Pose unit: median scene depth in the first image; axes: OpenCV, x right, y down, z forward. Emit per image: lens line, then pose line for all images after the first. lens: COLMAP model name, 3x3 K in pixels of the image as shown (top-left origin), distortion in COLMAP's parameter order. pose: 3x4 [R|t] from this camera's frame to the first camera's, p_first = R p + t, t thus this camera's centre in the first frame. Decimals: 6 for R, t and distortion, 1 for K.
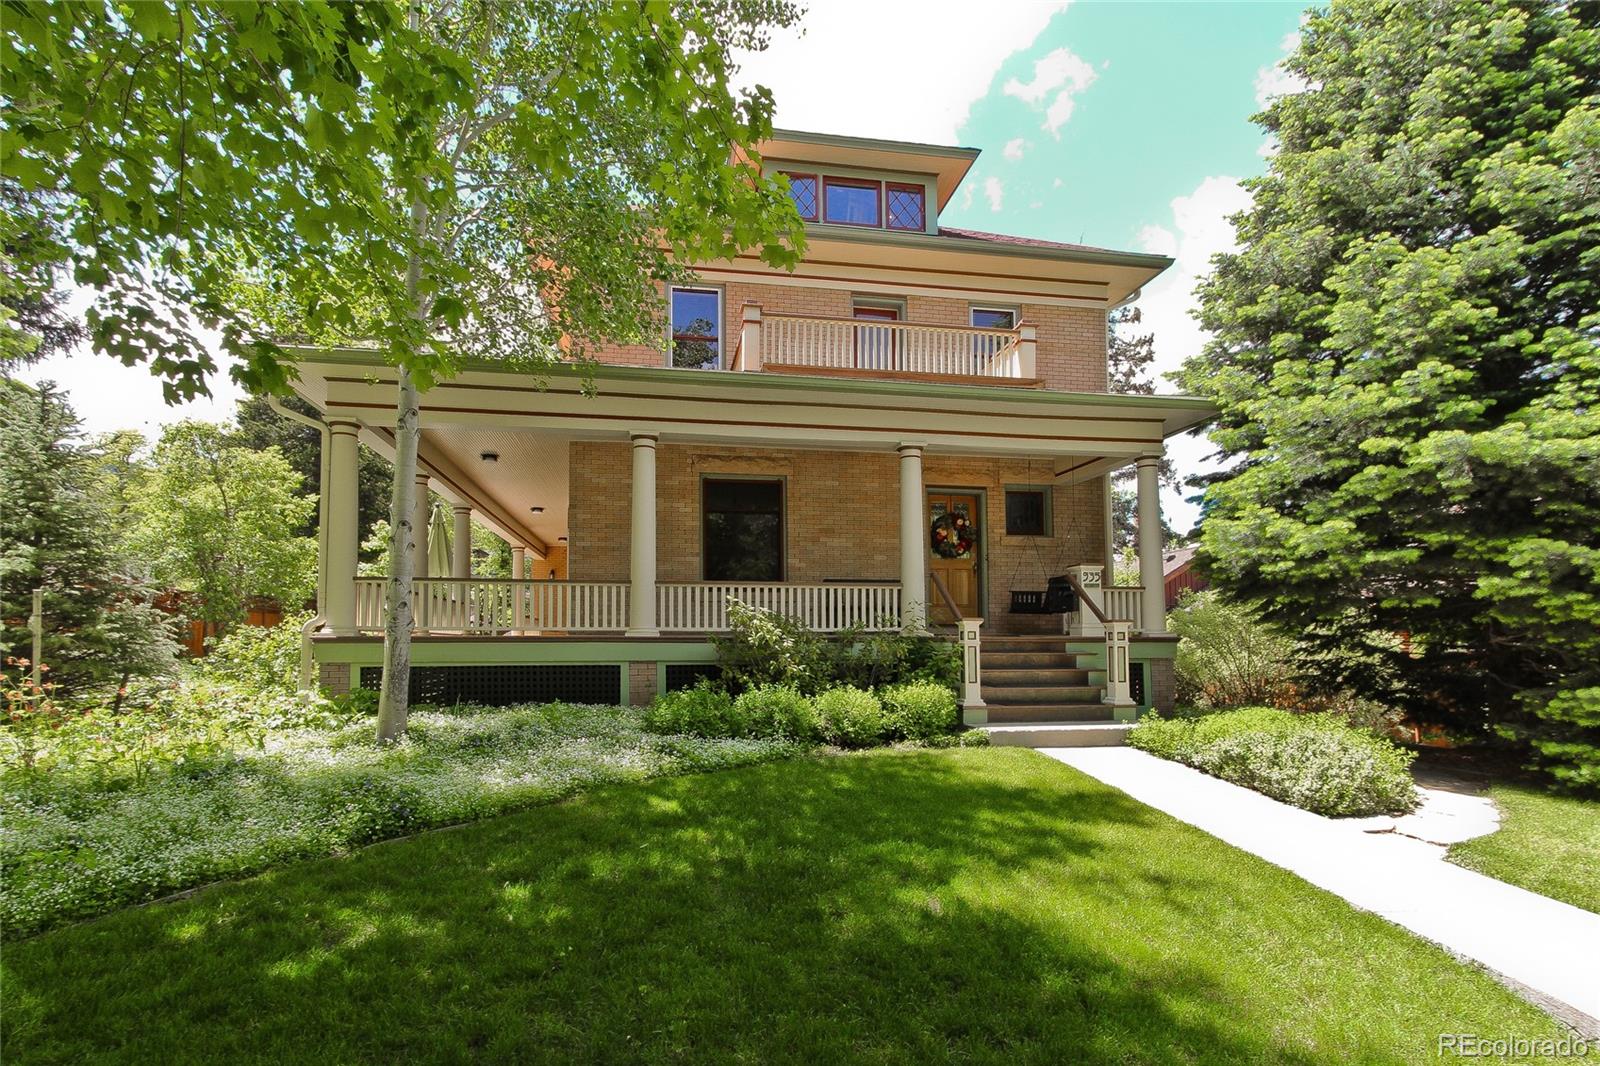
lens RADIAL K [[746.8, 0, 797.0], [0, 746.8, 597.1], [0, 0, 1]] dist [0.000008, -0.000002]
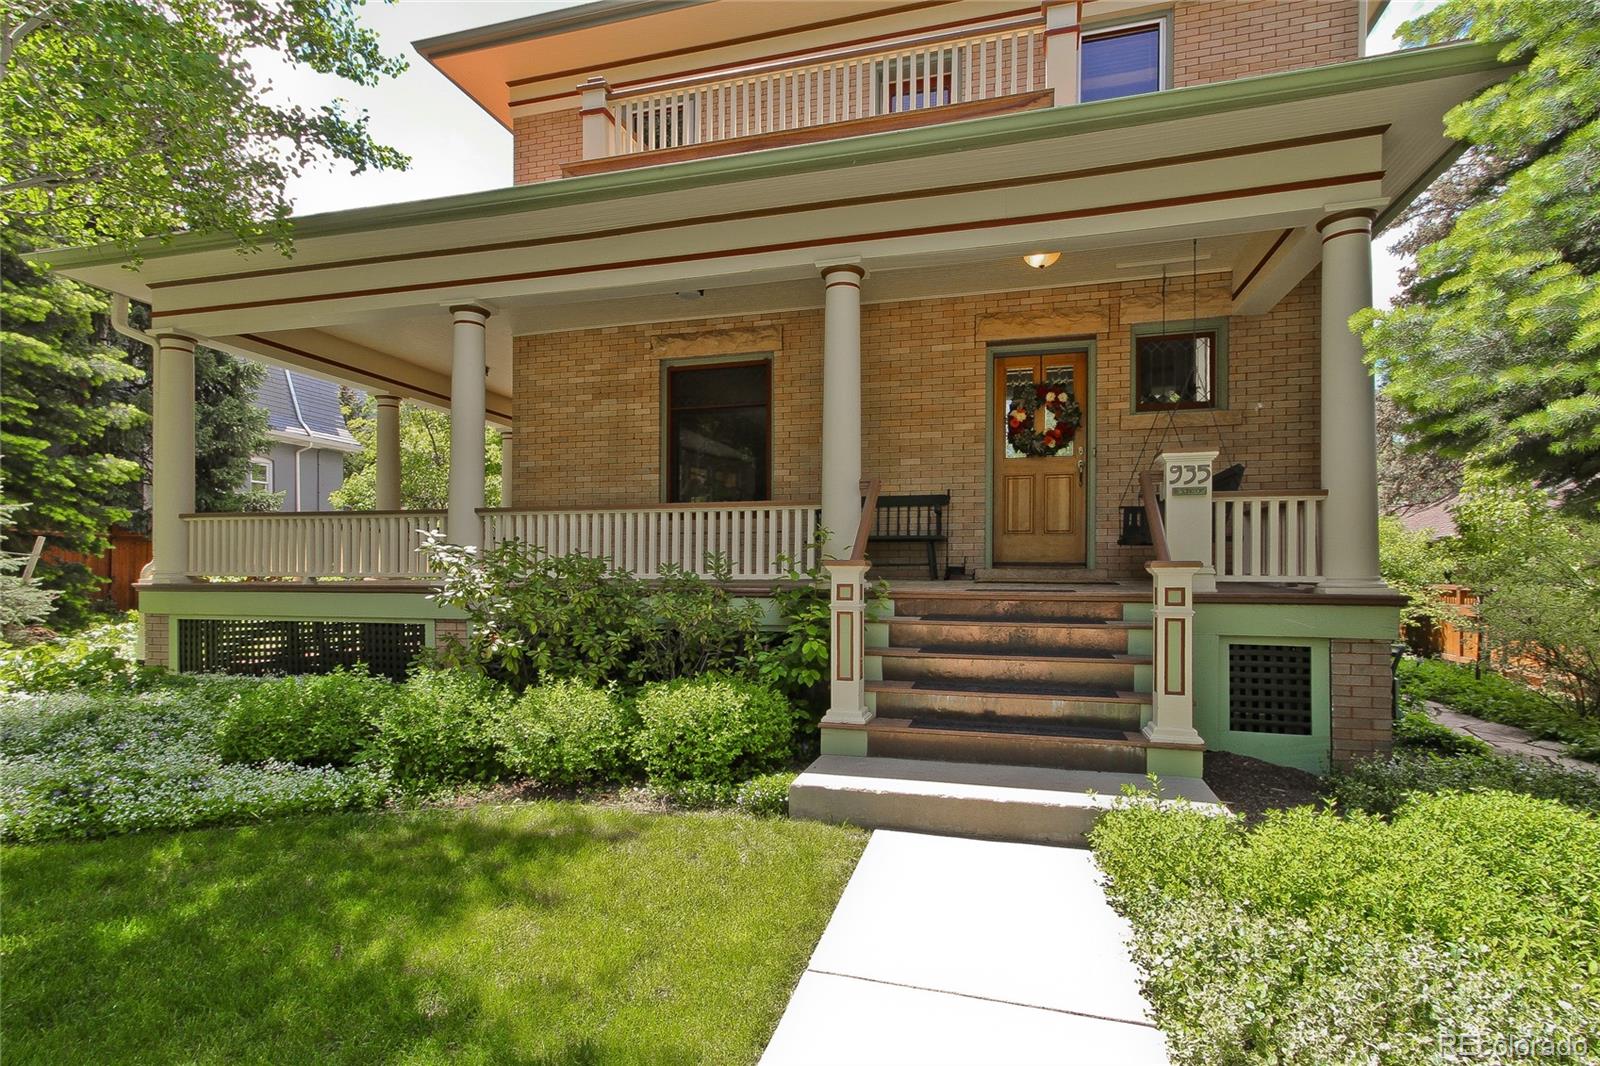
lens RADIAL K [[754.1, 0, 802.1], [0, 754.1, 559.5], [0, 0, 1]] dist [0.000464, 0.000040]
pose [[0.902747, 0.003306, -0.430159, 0.324501], [0.017792, 0.998828, 0.045015, 0.002248], [0.429804, -0.048290, 0.901630, 0.369011]]
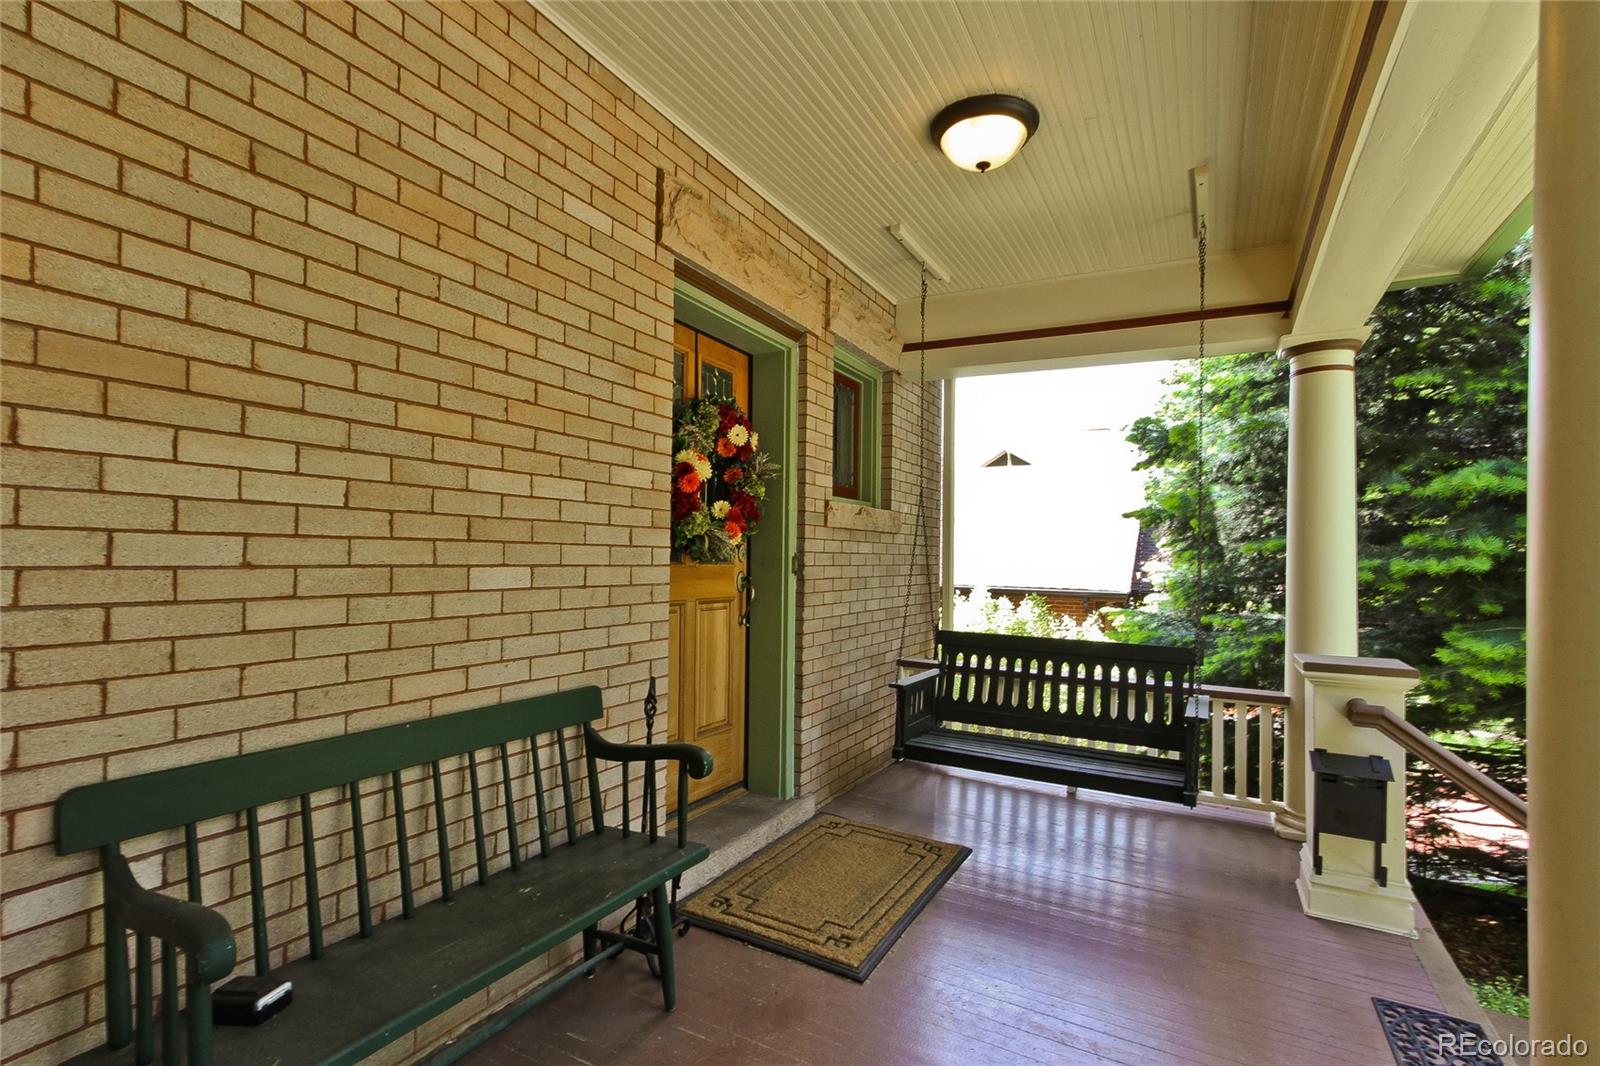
lens RADIAL K [[754.1, 0, 802.1], [0, 754.1, 559.5], [0, 0, 1]] dist [0.000464, 0.000040]
pose [[0.620692, 0.011294, 0.783973, 0.016605], [-0.055774, 0.997999, 0.029781, -0.068981], [-0.782068, -0.062210, 0.620080, 0.863281]]
